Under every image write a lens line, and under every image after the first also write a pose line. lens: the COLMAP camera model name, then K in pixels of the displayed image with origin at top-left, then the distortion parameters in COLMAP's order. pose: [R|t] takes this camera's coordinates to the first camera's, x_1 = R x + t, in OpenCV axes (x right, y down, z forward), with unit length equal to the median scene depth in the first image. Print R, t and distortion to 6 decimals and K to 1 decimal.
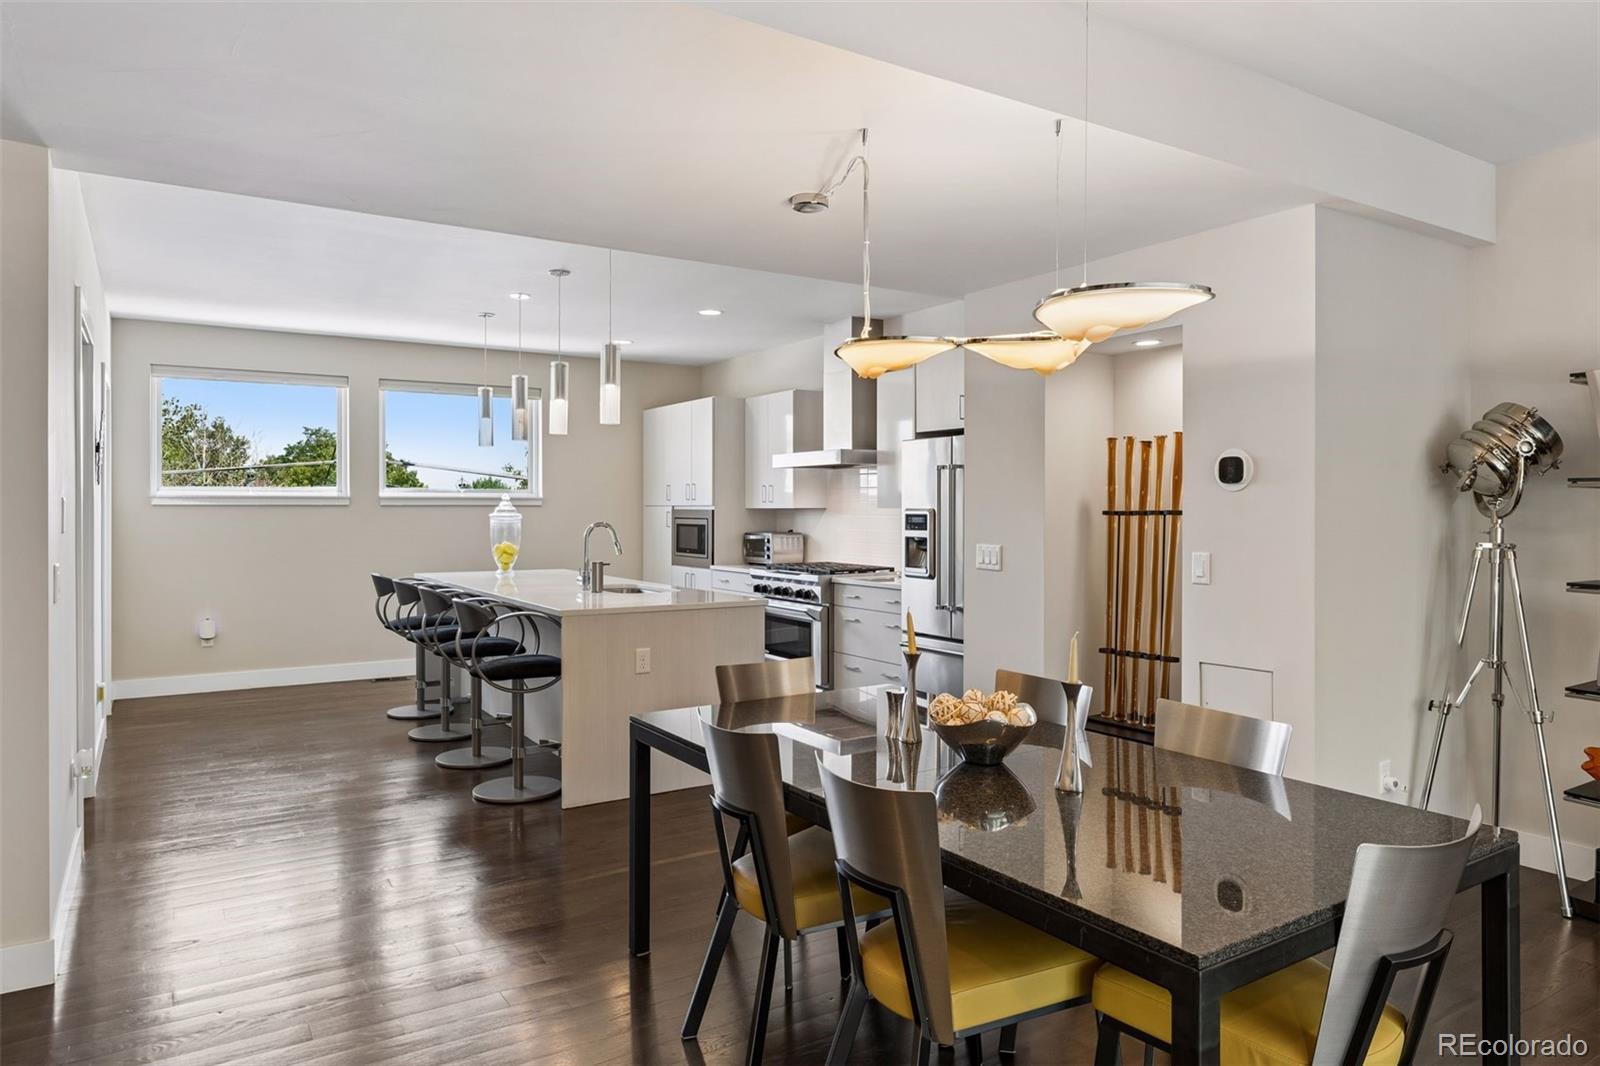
lens RADIAL K [[1016.3, 0, 805.0], [0, 1016.3, 517.4], [0, 0, 1]] dist [0.002826, 0.001549]
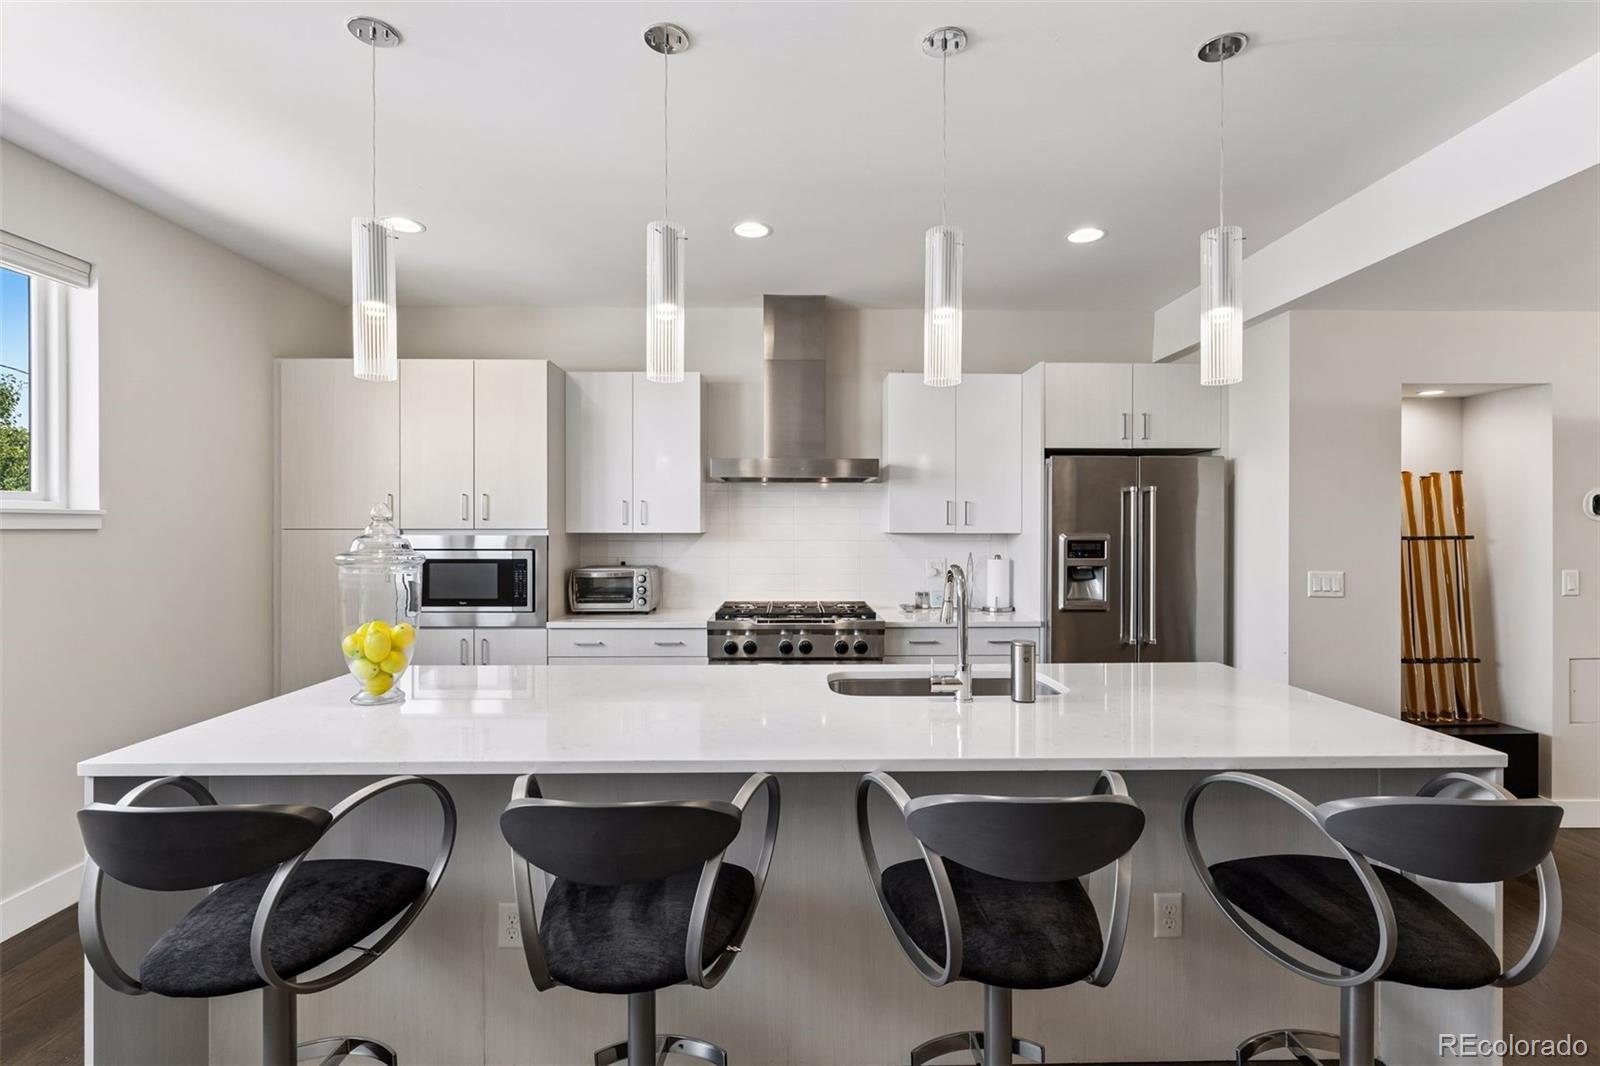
lens RADIAL K [[725.1, 0, 806.0], [0, 725.1, 531.3], [0, 0, 1]] dist [-0.001404, -0.000081]
pose [[0.520417, -0.005344, 0.853896, -0.453691], [0.007196, 0.999972, 0.001872, -0.011353], [-0.853882, 0.005170, 0.520441, 0.711733]]
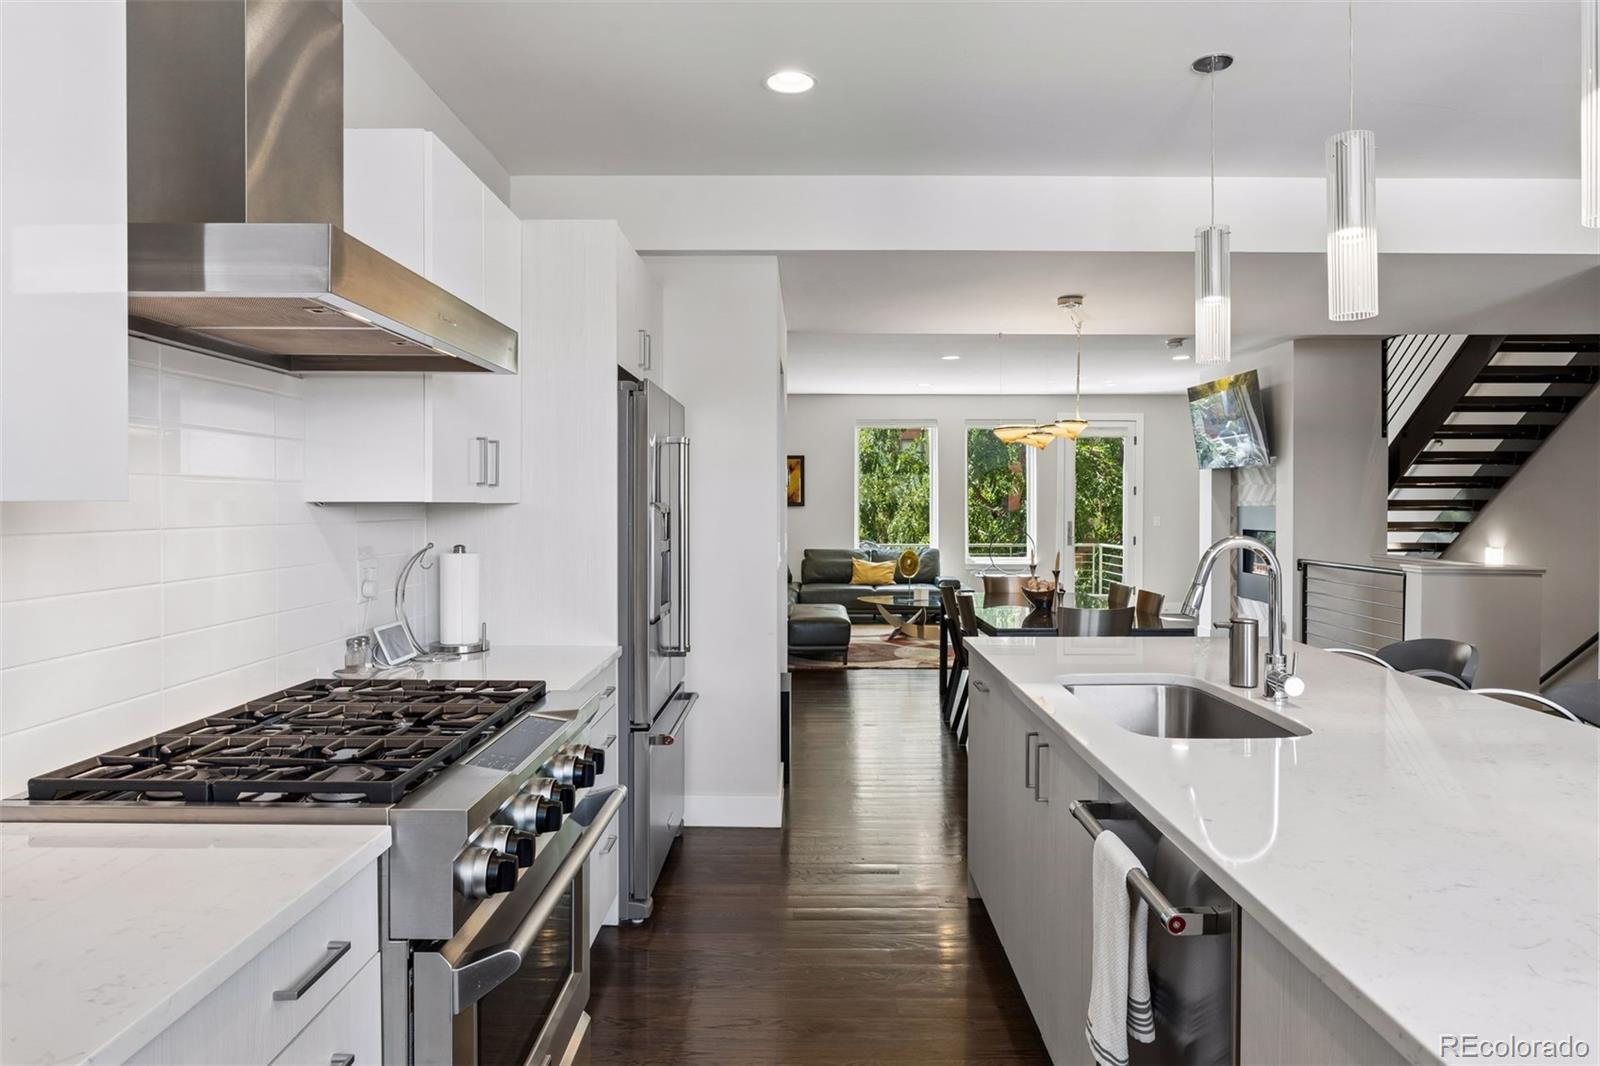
lens RADIAL K [[980.1, 0, 804.7], [0, 980.1, 510.7], [0, 0, 1]] dist [-0.000368, 0.000031]
pose [[-0.838247, -0.006051, 0.545257, -0.220700], [0.003042, 0.999871, 0.015773, -0.010624], [-0.545282, 0.014880, -0.838120, 1.161438]]
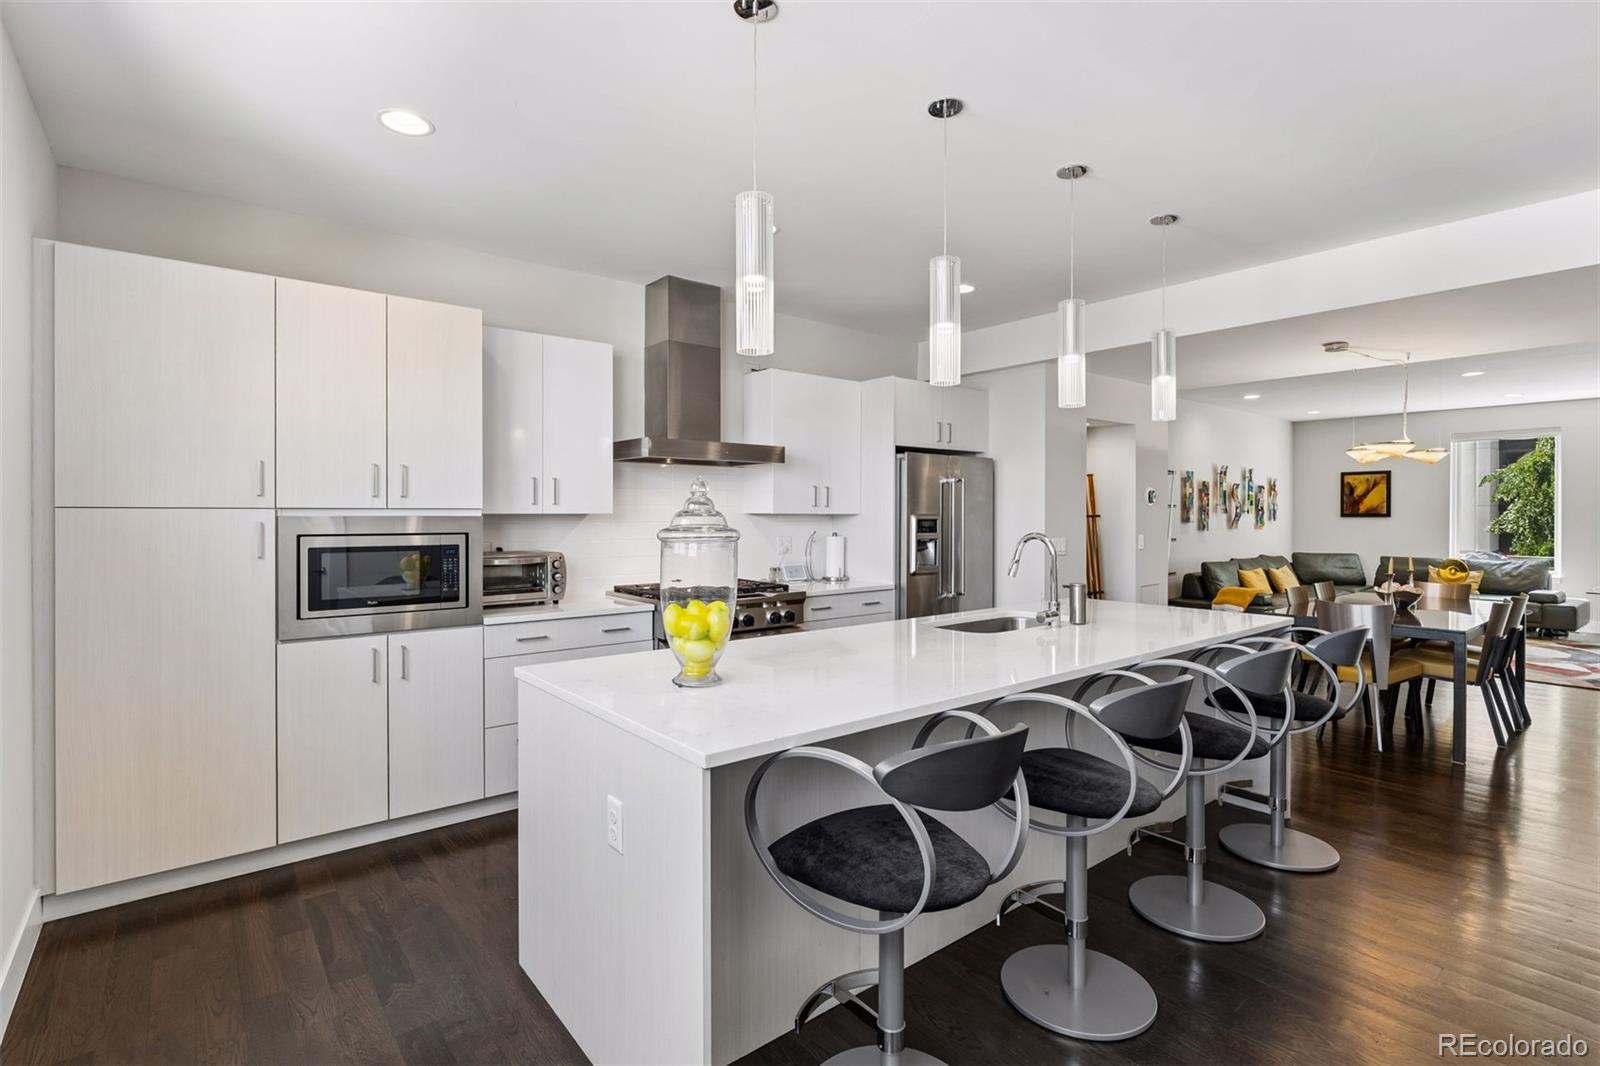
lens RADIAL K [[763.9, 0, 803.6], [0, 763.9, 518.7], [0, 0, 1]] dist [-0.004601, -0.001052]
pose [[-0.112776, -0.009207, 0.993578, -0.592094], [0.006822, 0.999926, 0.010040, -0.010644], [-0.993597, 0.007910, -0.112705, 1.000328]]
